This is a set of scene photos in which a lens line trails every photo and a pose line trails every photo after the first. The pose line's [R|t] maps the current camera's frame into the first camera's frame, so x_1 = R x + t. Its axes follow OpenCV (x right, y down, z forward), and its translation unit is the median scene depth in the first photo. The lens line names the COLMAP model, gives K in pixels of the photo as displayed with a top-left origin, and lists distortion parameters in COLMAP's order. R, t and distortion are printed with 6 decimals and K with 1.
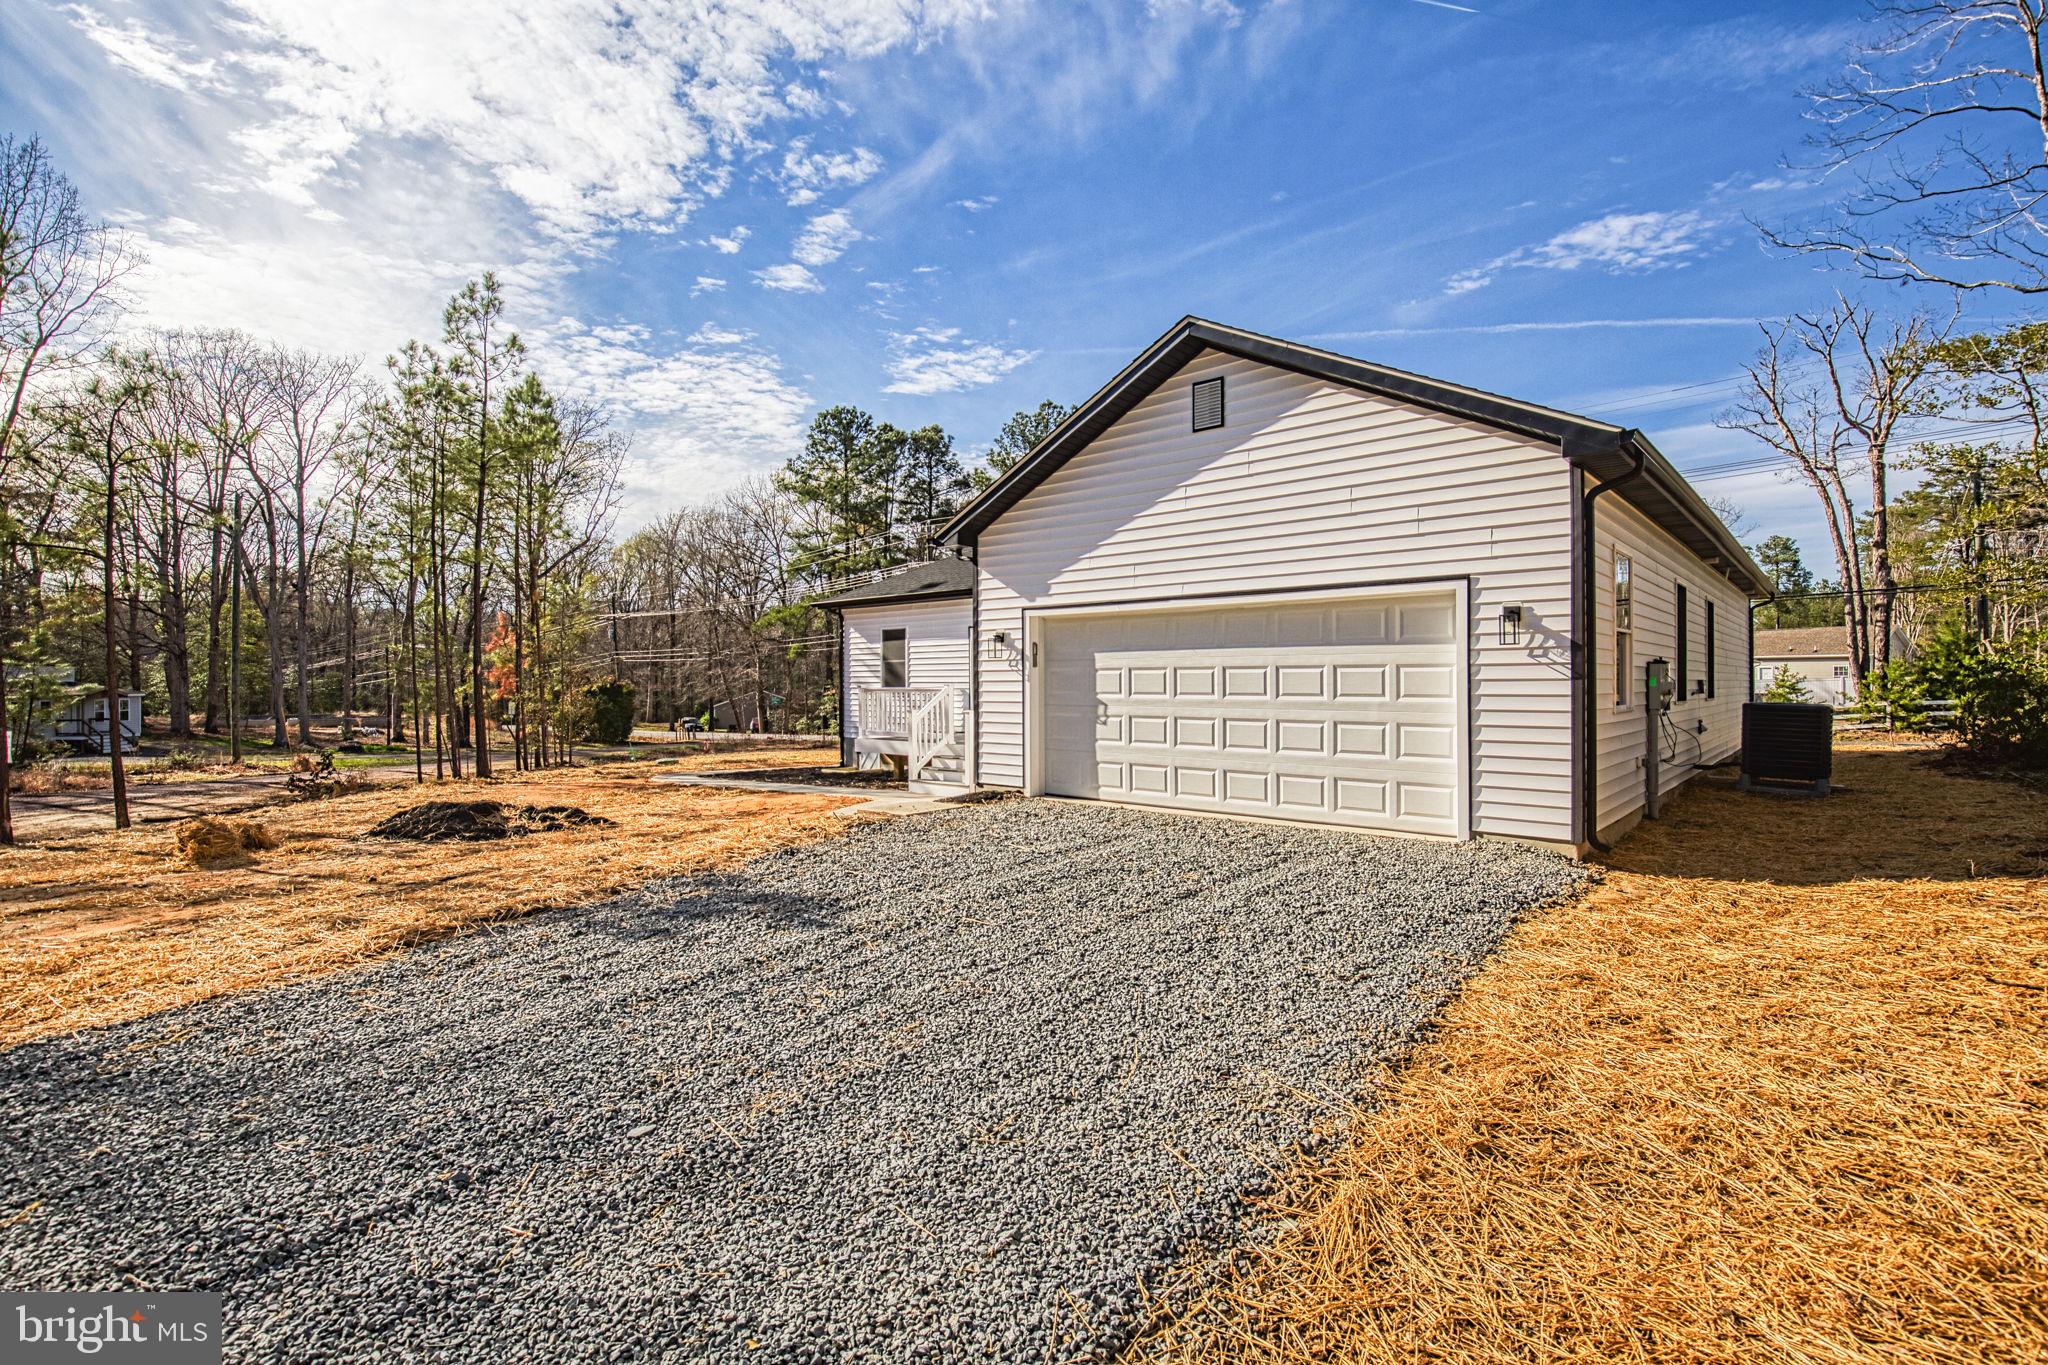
lens RADIAL K [[941.1, 0, 1028.5], [0, 941.1, 680.8], [0, 0, 1]] dist [-0.036340, 0.008082]
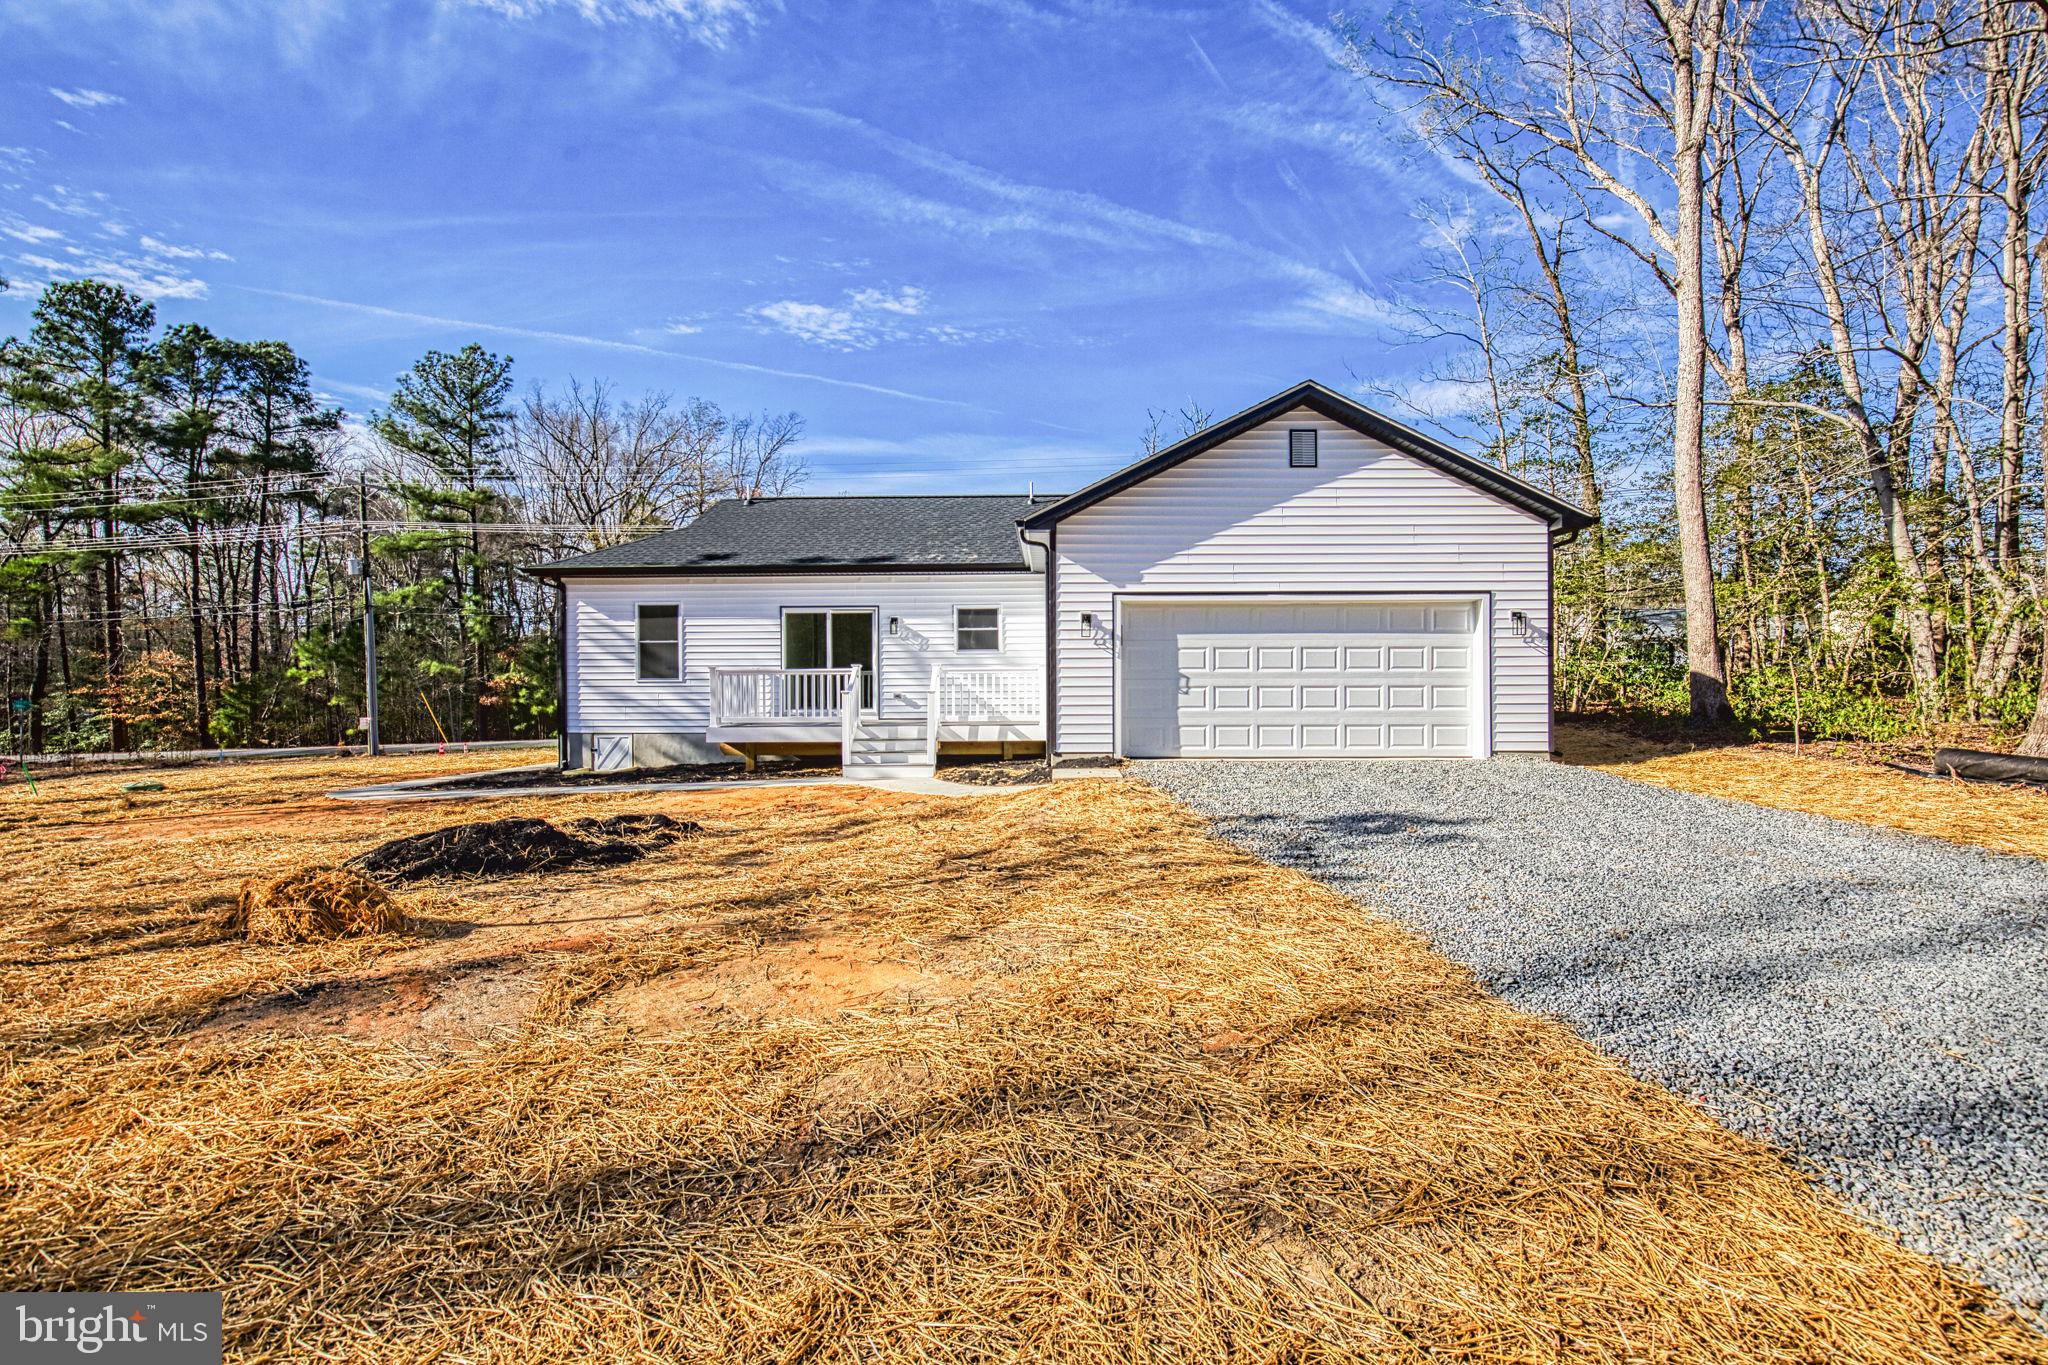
lens RADIAL K [[941.1, 0, 1028.5], [0, 941.1, 680.8], [0, 0, 1]] dist [-0.036340, 0.008082]
pose [[0.755129, -0.002821, 0.655570, -0.834558], [0.001660, 0.999996, 0.002392, 0.025247], [-0.655574, -0.000718, 0.755131, 0.220678]]
